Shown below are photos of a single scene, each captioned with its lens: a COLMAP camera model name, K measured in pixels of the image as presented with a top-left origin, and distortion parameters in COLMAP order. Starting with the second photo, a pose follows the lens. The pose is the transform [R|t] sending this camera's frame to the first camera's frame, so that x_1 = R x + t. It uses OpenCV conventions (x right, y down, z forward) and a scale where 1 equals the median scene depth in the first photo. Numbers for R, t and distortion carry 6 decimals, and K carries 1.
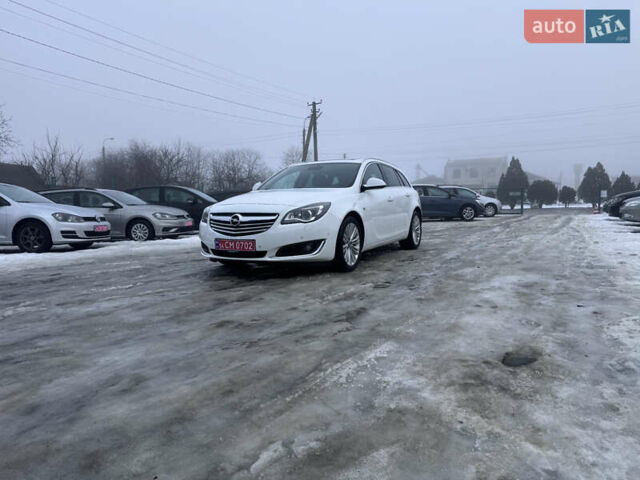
lens RADIAL K [[449.5, 0, 322.5], [0, 449.5, 236.9], [0, 0, 1]] dist [0.057906, -0.074055]
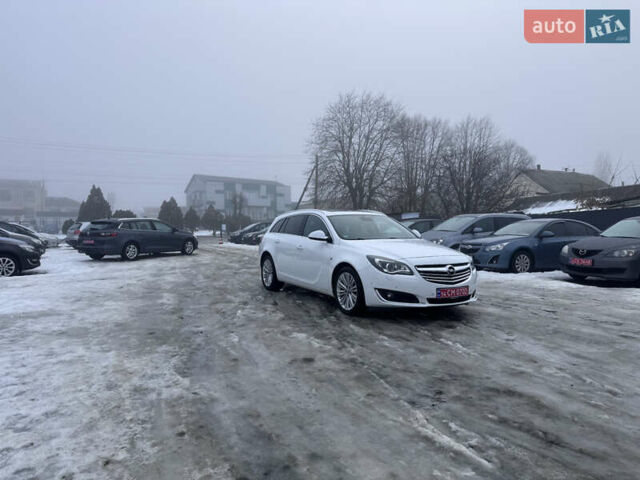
lens RADIAL K [[449.5, 0, 325.1], [0, 449.5, 236.1], [0, 0, 1]] dist [0.057906, -0.074055]
pose [[0.545414, -0.005985, 0.838146, -1.223643], [0.056077, 0.997995, -0.029365, -0.099693], [-0.836289, 0.063017, 0.544656, 0.569013]]
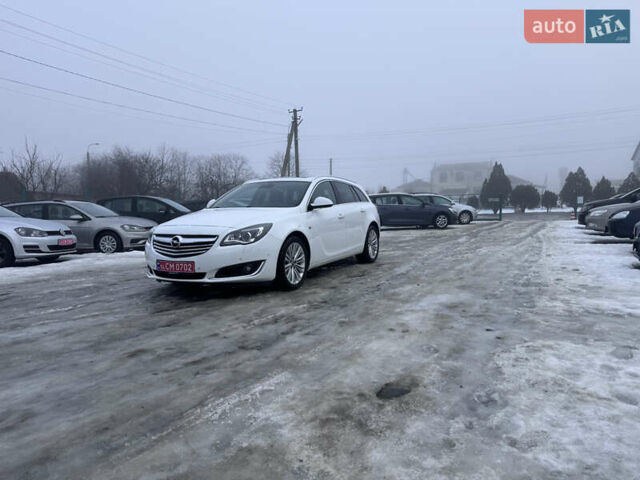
lens RADIAL K [[449.5, 0, 318.1], [0, 449.5, 238.3], [0, 0, 1]] dist [0.057906, -0.074055]
pose [[0.999906, -0.004106, 0.013115, 0.103901], [0.004163, 0.999982, -0.004290, -0.036124], [-0.013097, 0.004344, 0.999905, -0.025643]]
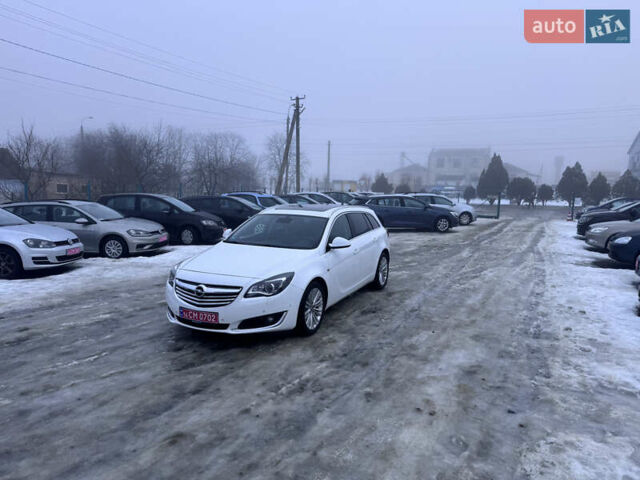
lens RADIAL K [[449.5, 0, 321.3], [0, 449.5, 240.1], [0, 0, 1]] dist [0.057906, -0.074055]
pose [[0.998944, 0.028889, 0.035724, 0.040011], [-0.030595, 0.998371, 0.048151, -0.192353], [-0.034275, -0.049193, 0.998201, -0.033512]]
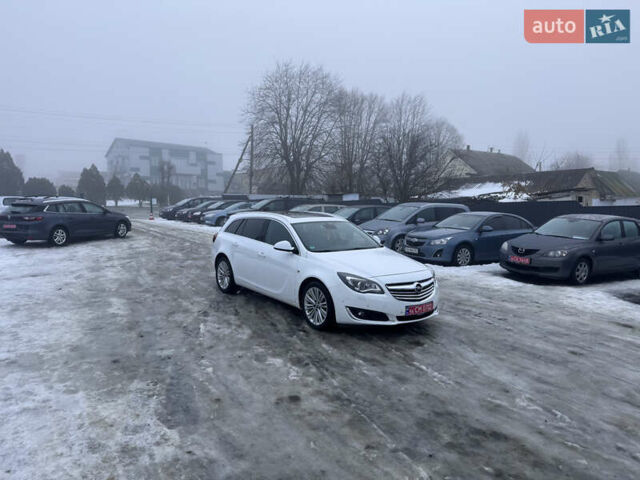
lens RADIAL K [[449.5, 0, 321.5], [0, 449.5, 241.1], [0, 0, 1]] dist [0.057906, -0.074055]
pose [[0.419327, -0.072317, 0.904950, -1.251920], [0.043753, 0.997274, 0.059421, -0.221540], [-0.906780, 0.014678, 0.421348, 0.655357]]
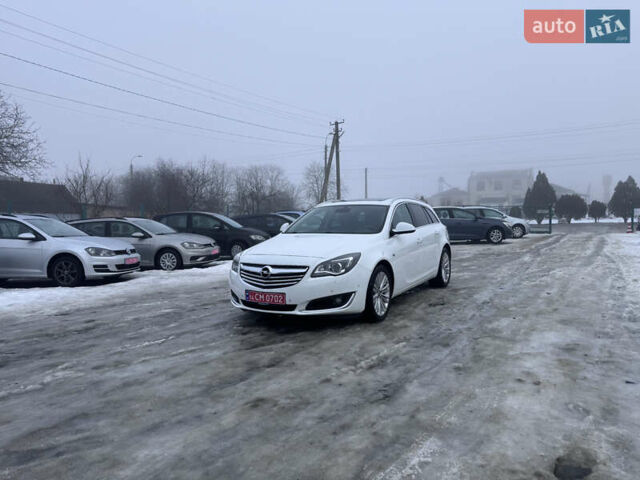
lens RADIAL K [[449.5, 0, 319.0], [0, 449.5, 231.2], [0, 0, 1]] dist [0.057906, -0.074055]
pose [[0.998520, -0.001714, -0.054361, -0.018232], [-0.000366, 0.999269, -0.038226, -0.081914], [0.054386, 0.038189, 0.997789, 0.003268]]
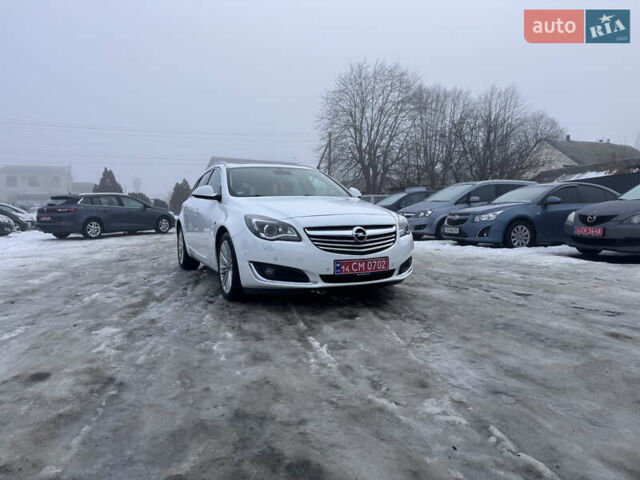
lens RADIAL K [[449.5, 0, 320.8], [0, 449.5, 240.4], [0, 0, 1]] dist [0.057906, -0.074055]
pose [[0.603346, -0.048290, 0.796016, -0.784511], [0.063509, 0.997904, 0.012400, -0.037239], [-0.794947, 0.043073, 0.605148, 0.520011]]
